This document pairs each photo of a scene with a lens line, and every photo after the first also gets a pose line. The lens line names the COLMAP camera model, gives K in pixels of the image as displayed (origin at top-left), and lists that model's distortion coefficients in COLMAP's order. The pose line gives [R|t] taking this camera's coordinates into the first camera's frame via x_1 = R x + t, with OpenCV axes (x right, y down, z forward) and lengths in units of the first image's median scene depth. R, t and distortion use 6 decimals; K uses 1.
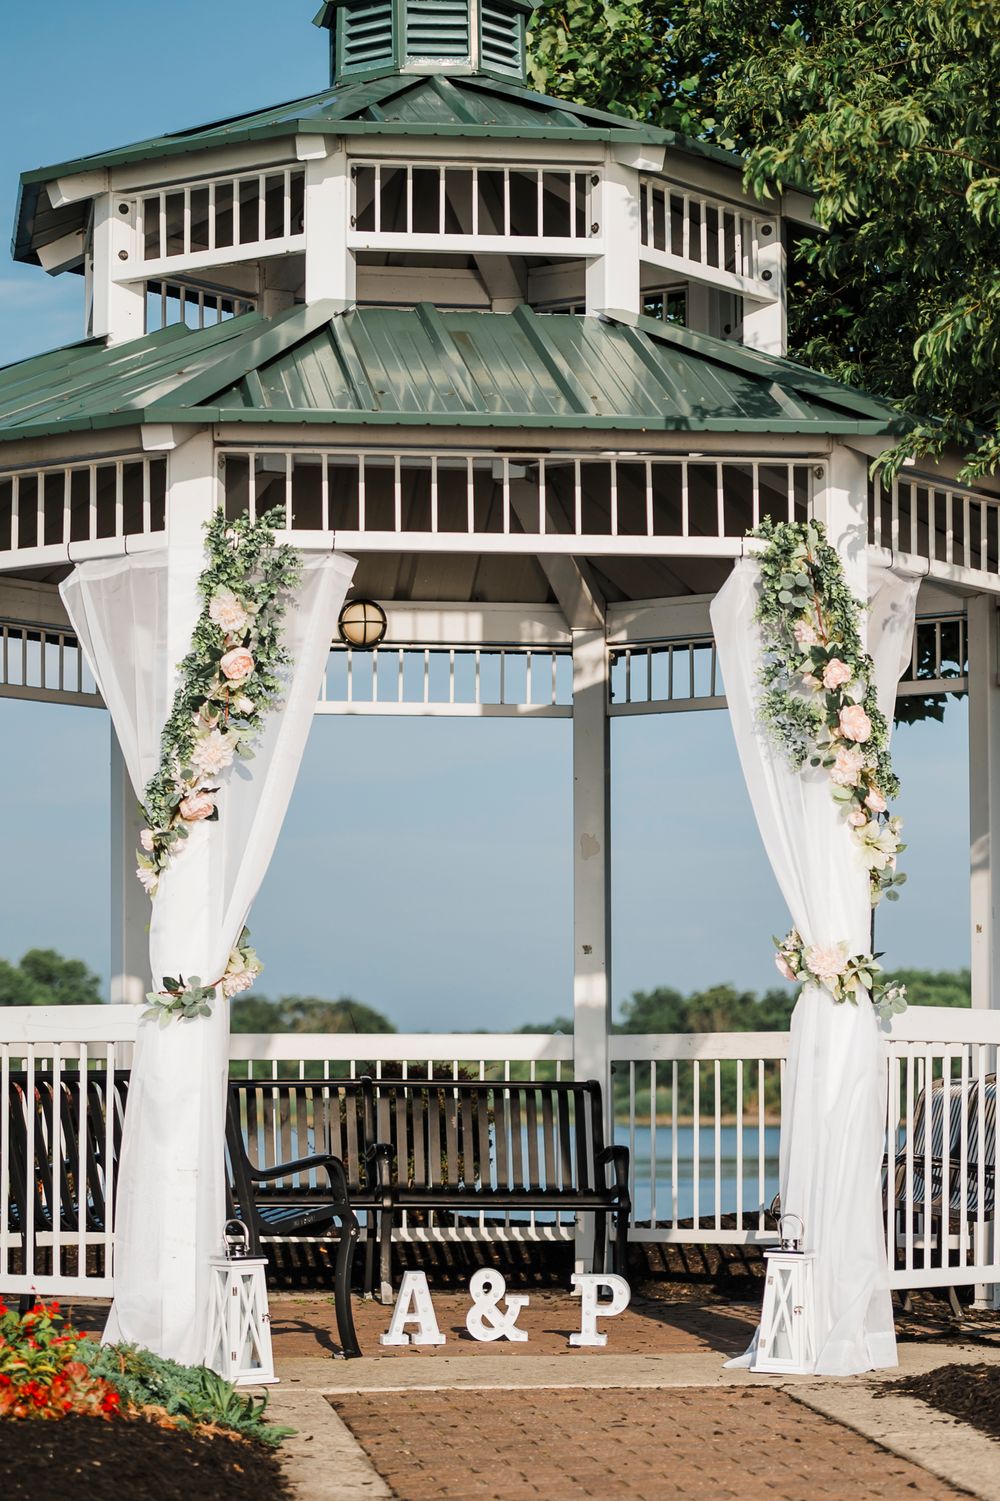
lens RADIAL K [[3667.5, 0, 500.7], [0, 3667.5, 889.5], [0, 0, 1]] dist [-0.000967, -0.397757]
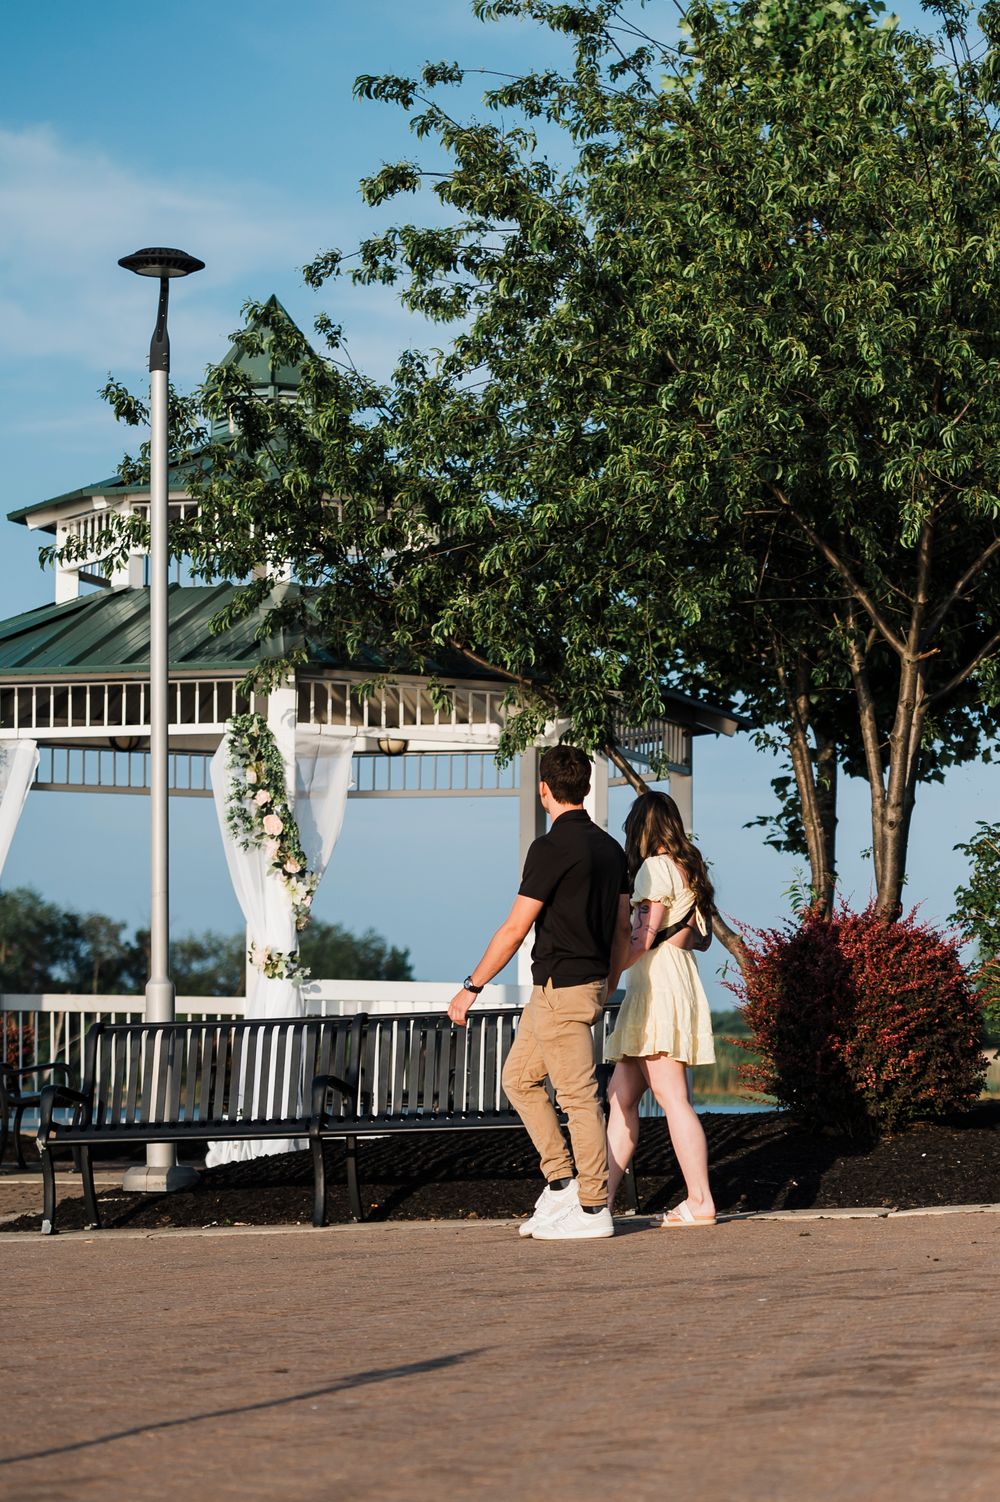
lens RADIAL K [[3669.9, 0, 500.7], [0, 3669.9, 890.0], [0, 0, 1]] dist [-0.000967, -0.397757]
pose [[0.909556, -0.013184, -0.415371, 0.944339], [0.015647, 0.999874, 0.002527, -0.015699], [0.415286, -0.008798, 0.909648, -0.598297]]
